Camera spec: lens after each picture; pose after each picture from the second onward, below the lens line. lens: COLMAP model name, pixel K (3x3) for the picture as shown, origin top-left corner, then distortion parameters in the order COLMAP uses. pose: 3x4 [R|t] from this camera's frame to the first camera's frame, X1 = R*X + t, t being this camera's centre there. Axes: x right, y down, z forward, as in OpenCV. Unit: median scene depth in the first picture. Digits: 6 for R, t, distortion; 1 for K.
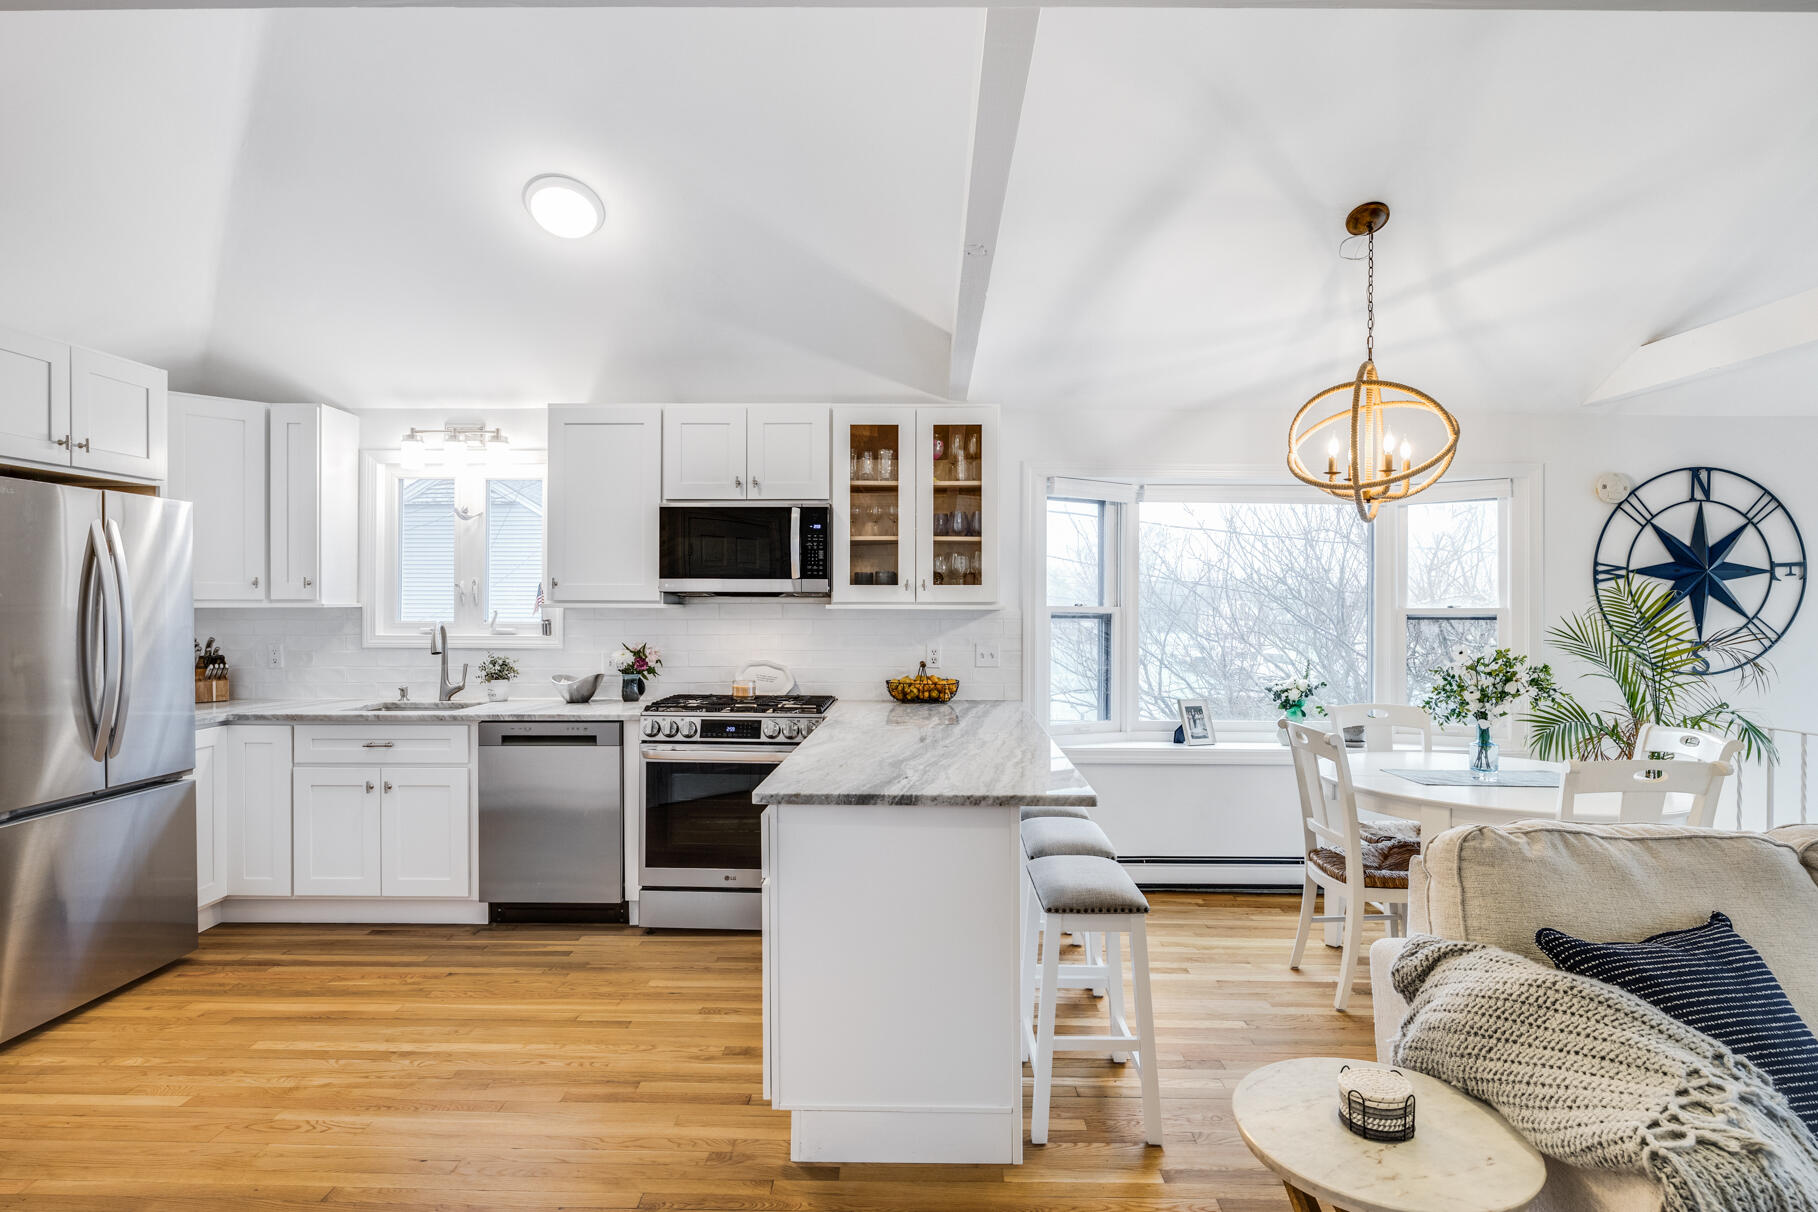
lens RADIAL K [[994.1, 0, 923.2], [0, 994.1, 604.7], [0, 0, 1]] dist [-0.005324, -0.005233]
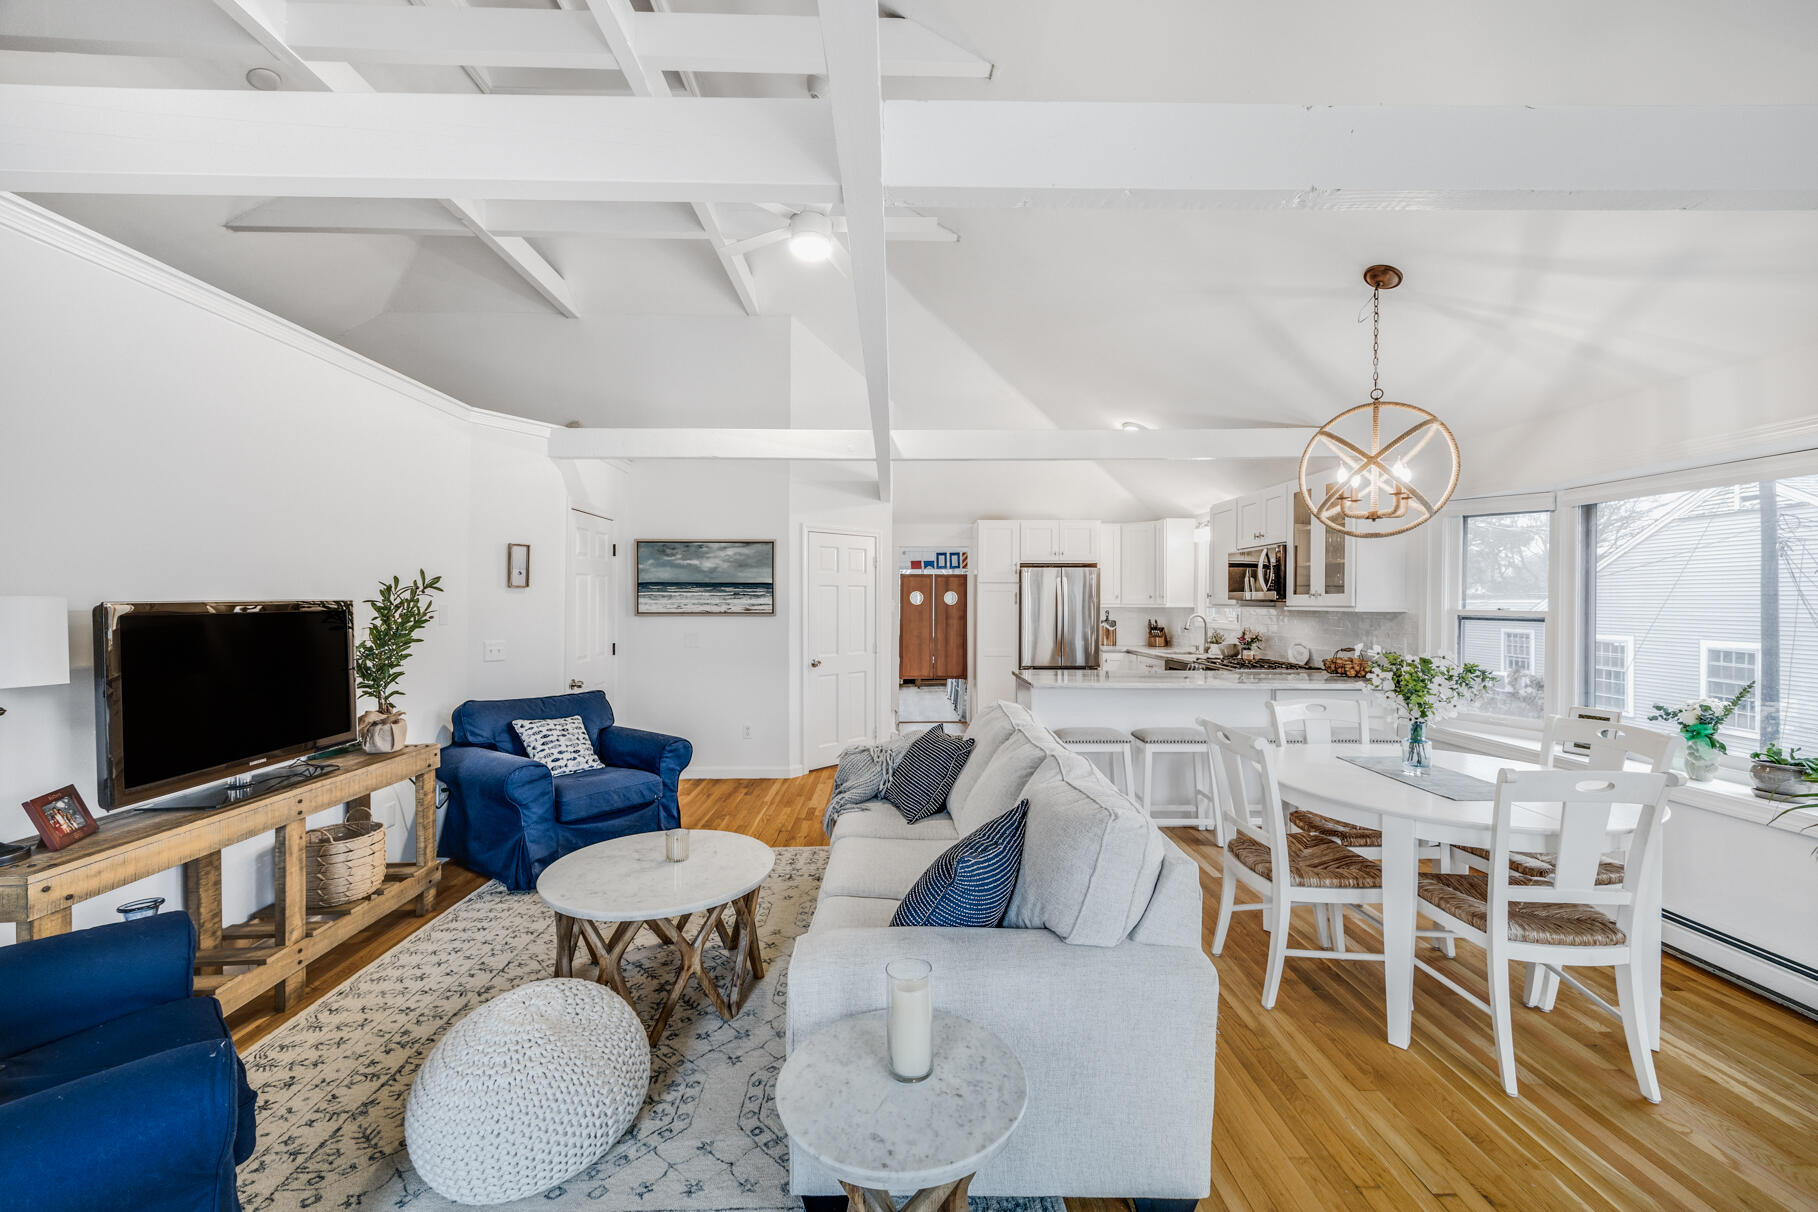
lens RADIAL K [[720.4, 0, 909.1], [0, 720.4, 600.5], [0, 0, 1]] dist [0.008280, -0.000020]
pose [[0.036339, -0.004602, -0.999329, 1.001801], [-0.010639, 0.999931, -0.004992, 0.001941], [0.999283, 0.010813, 0.036288, 0.330148]]
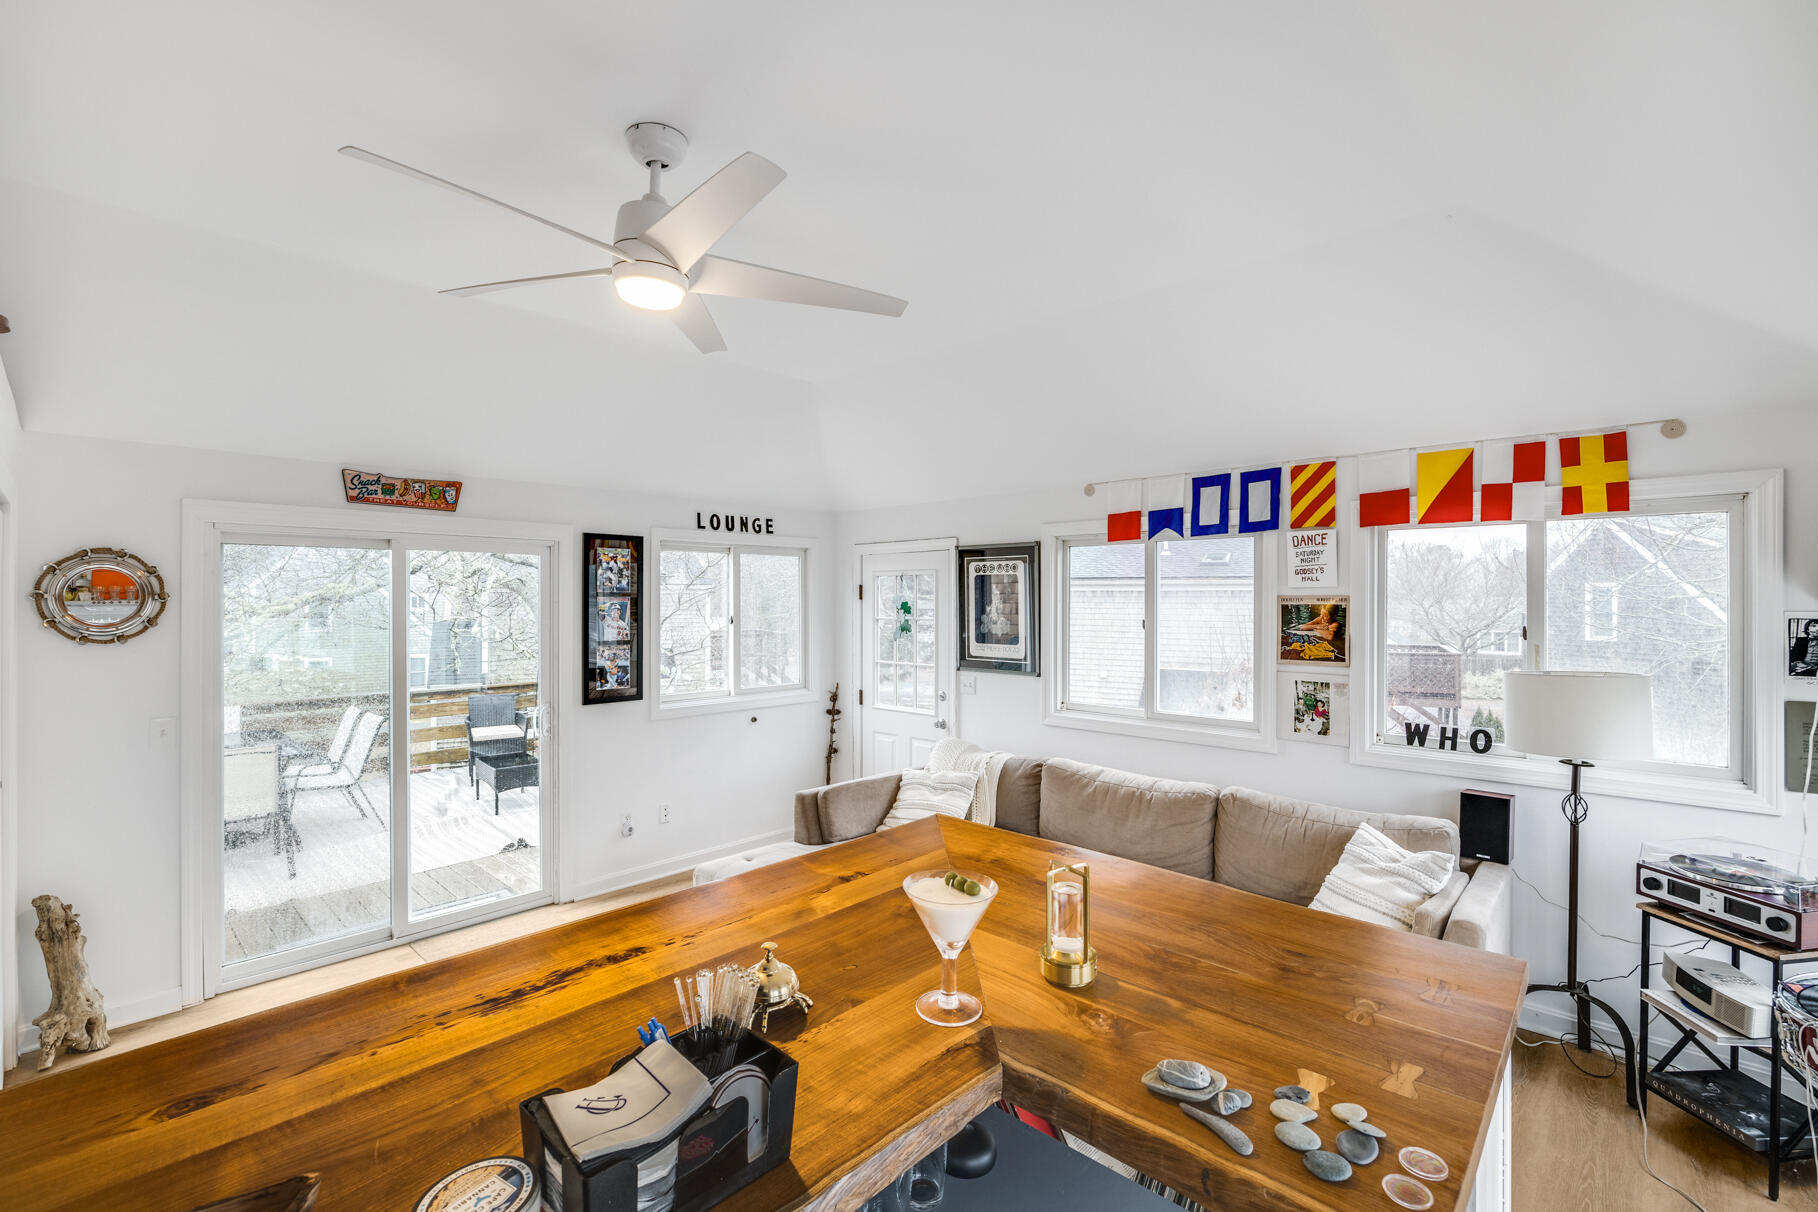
lens RADIAL K [[819.7, 0, 896.2], [0, 819.7, 591.1], [0, 0, 1]] dist [-0.018606, 0.002638]
pose [[-0.693137, -0.005275, -0.720786, -0.961248], [-0.005096, 0.999984, -0.002418, -0.073803], [0.720788, 0.001997, -0.693153, 0.922975]]
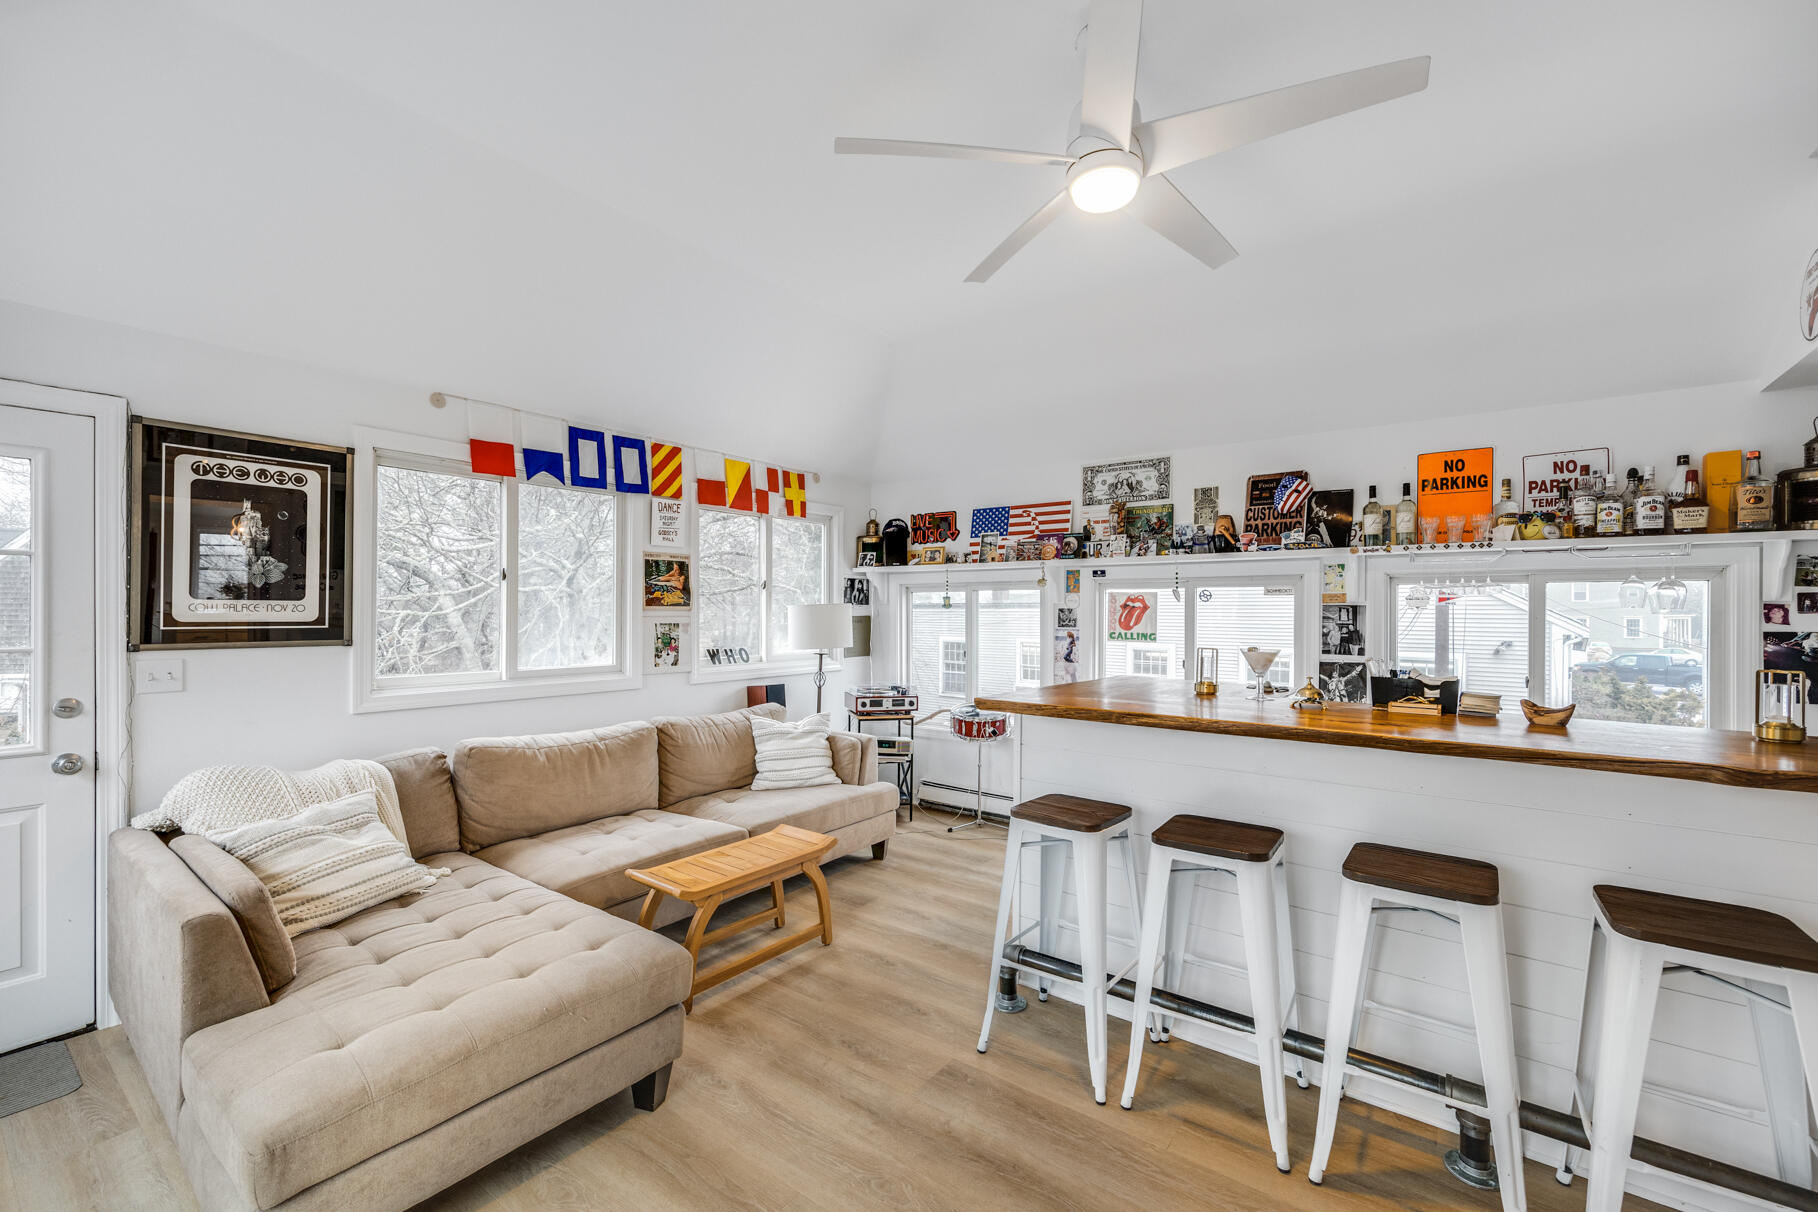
lens RADIAL K [[771.8, 0, 934.8], [0, 771.8, 607.8], [0, 0, 1]] dist [0.013068, -0.001512]
pose [[0.822374, 0.004119, -0.568932, -1.029004], [-0.011755, 0.999883, -0.009752, -0.002156], [0.568826, 0.014708, 0.822327, 0.080112]]
